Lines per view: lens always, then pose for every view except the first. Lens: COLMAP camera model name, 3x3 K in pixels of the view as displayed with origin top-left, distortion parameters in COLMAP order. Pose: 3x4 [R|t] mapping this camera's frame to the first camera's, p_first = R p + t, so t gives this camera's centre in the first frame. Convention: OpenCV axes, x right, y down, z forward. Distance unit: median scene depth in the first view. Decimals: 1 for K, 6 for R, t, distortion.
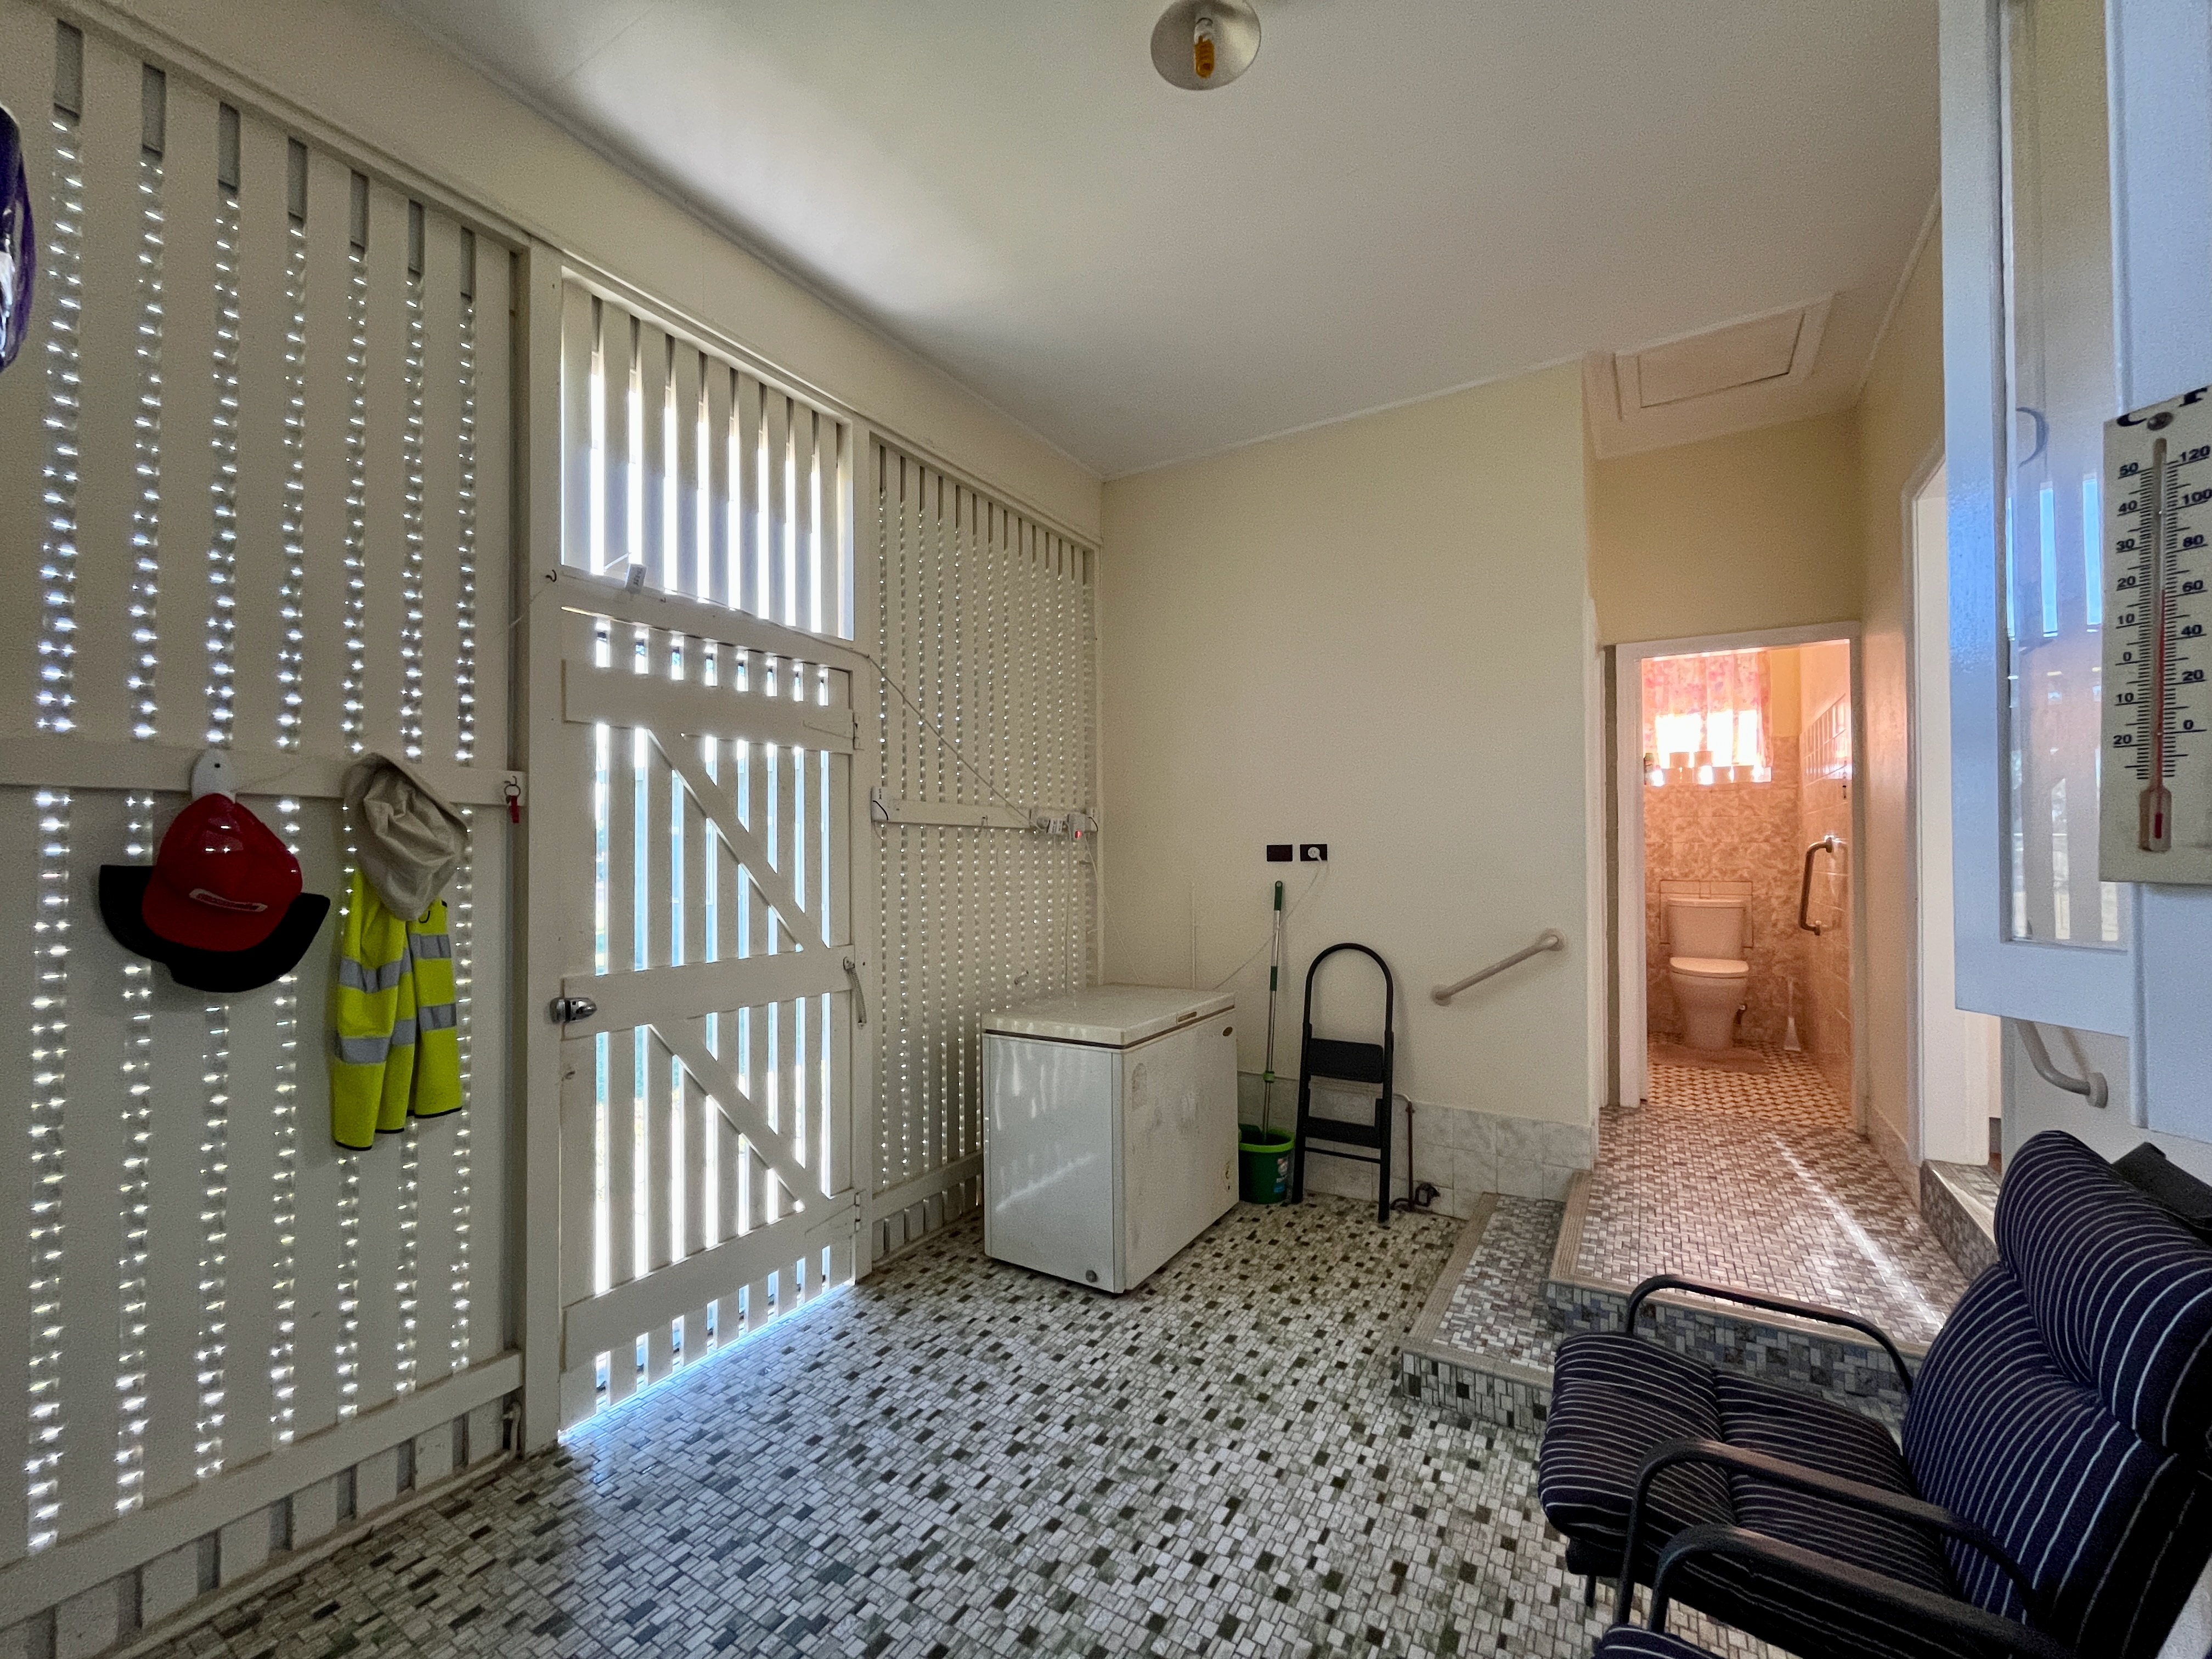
lens RADIAL K [[902.4, 0, 1107.1], [0, 902.4, 839.2], [0, 0, 1]] dist [-0.002383, 0.000173]
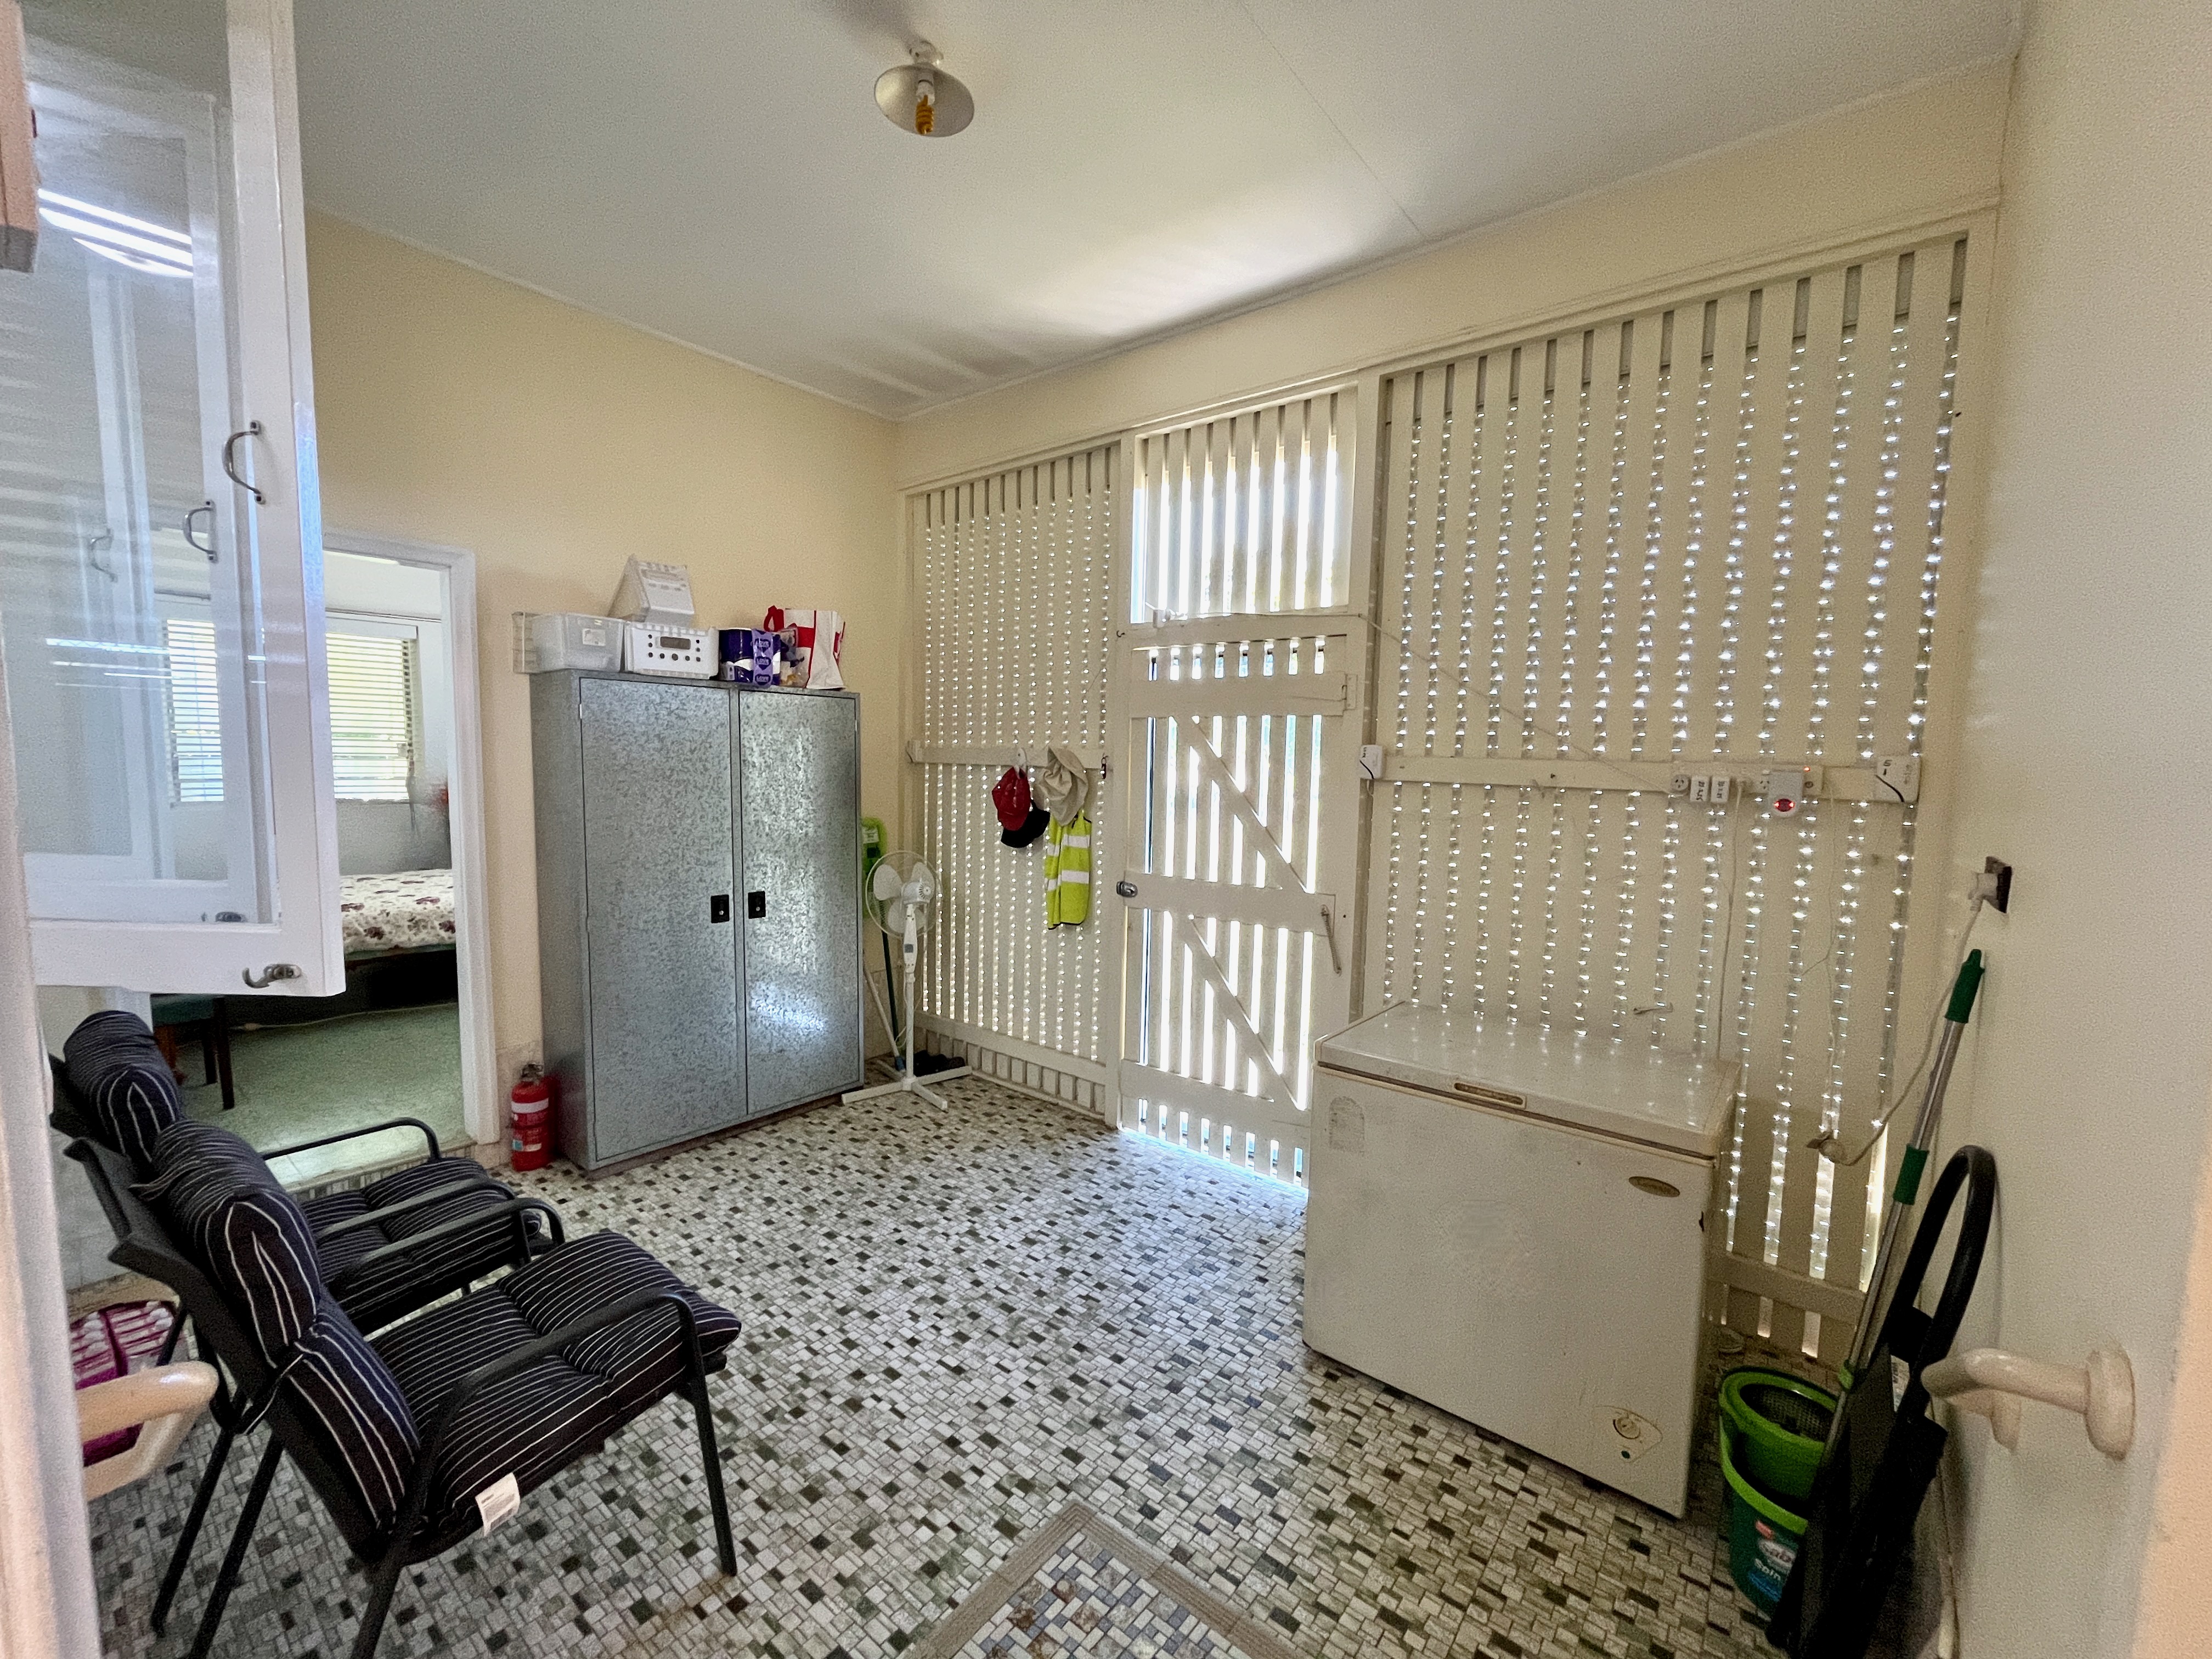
lens RADIAL K [[902.4, 0, 1107.1], [0, 902.4, 839.2], [0, 0, 1]] dist [-0.002383, 0.000173]
pose [[-0.124697, 0.090702, -0.988040, 1.127317], [-0.005937, 0.995727, 0.092157, -0.064120], [0.992177, 0.017357, -0.123626, 1.222639]]
